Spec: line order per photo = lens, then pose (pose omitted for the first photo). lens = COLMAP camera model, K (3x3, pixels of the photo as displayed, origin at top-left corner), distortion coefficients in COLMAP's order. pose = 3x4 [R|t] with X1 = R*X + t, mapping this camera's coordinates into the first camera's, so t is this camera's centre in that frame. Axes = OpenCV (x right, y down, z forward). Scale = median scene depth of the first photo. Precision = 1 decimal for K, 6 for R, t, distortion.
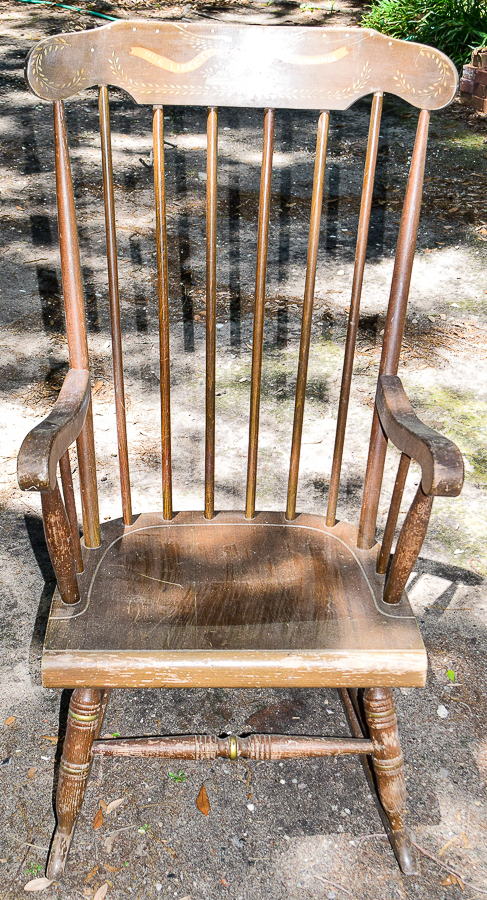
lens RADIAL K [[1308.9, 0, 251.6], [0, 1308.9, 444.1], [0, 0, 1]] dist [-0.026680, 0.000000]
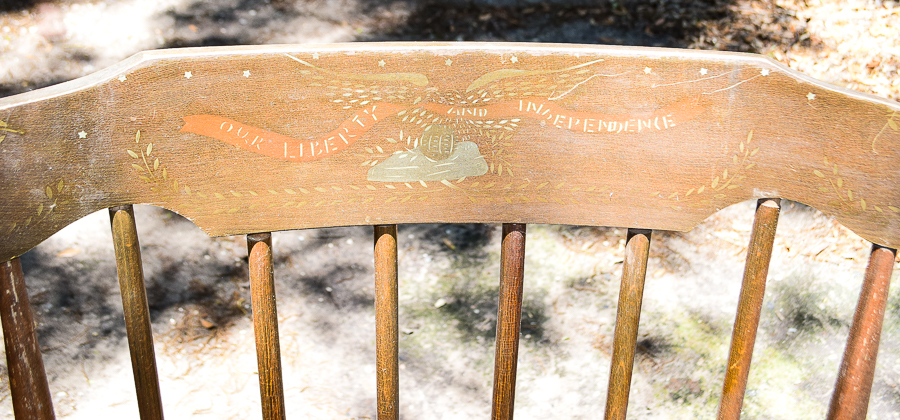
lens RADIAL K [[1127.1, 0, 441.0], [0, 1127.1, 211.6], [0, 0, 1]] dist [-0.033272, 0.000000]
pose [[0.999927, -0.012089, 0.000100, -0.011661], [0.012068, 0.998630, 0.050909, -0.290593], [-0.000715, -0.050904, 0.998703, 0.644283]]
